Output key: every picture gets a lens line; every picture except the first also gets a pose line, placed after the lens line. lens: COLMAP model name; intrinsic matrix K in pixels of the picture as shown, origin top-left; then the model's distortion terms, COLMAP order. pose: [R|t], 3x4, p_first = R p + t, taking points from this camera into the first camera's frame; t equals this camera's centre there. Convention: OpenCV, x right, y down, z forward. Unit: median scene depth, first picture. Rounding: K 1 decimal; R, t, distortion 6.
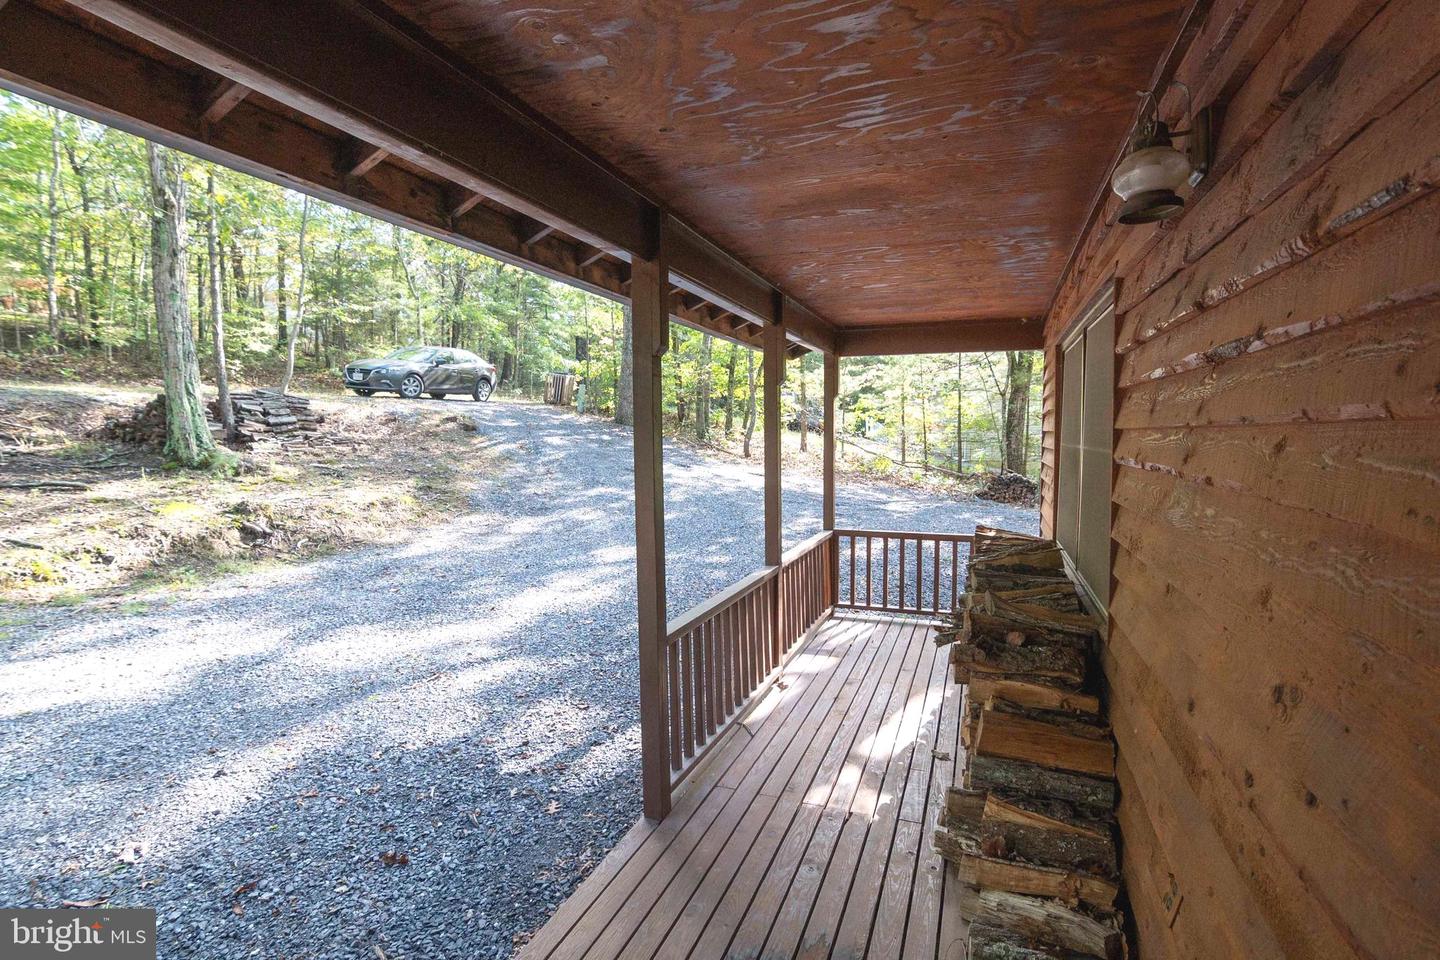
lens RADIAL K [[710.1, 0, 711.1], [0, 710.1, 485.6], [0, 0, 1]] dist [-0.027329, 0.007933]
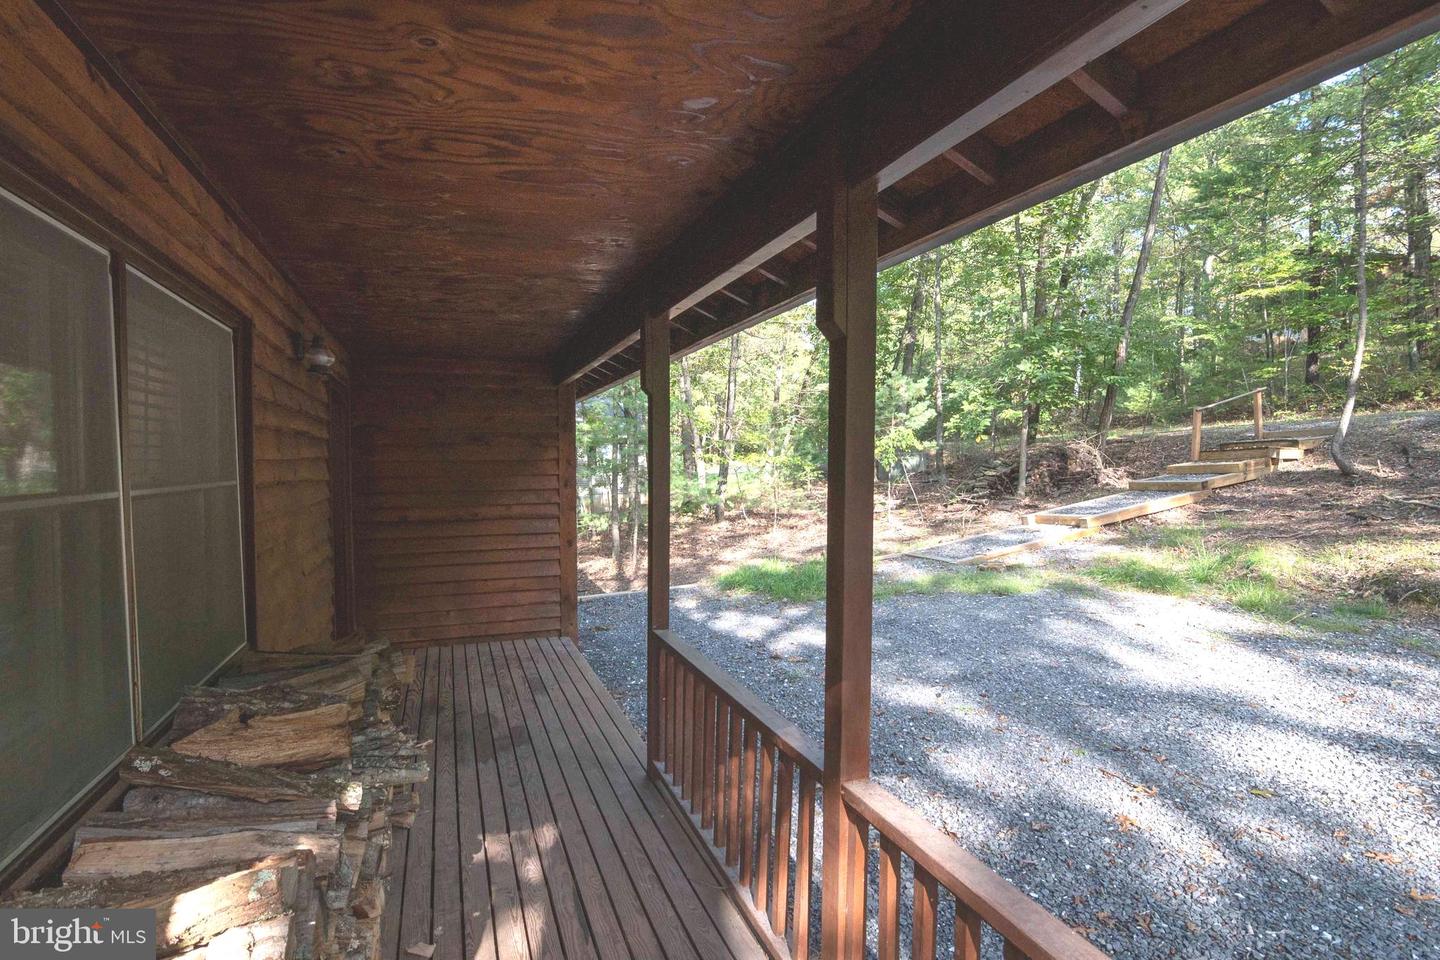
lens RADIAL K [[710.1, 0, 711.1], [0, 710.1, 485.6], [0, 0, 1]] dist [-0.027329, 0.007933]
pose [[-0.741678, 0.036045, -0.669787, 0.477962], [-0.037202, 0.994808, 0.094731, -0.104626], [0.669723, 0.095177, -0.736486, 1.414873]]
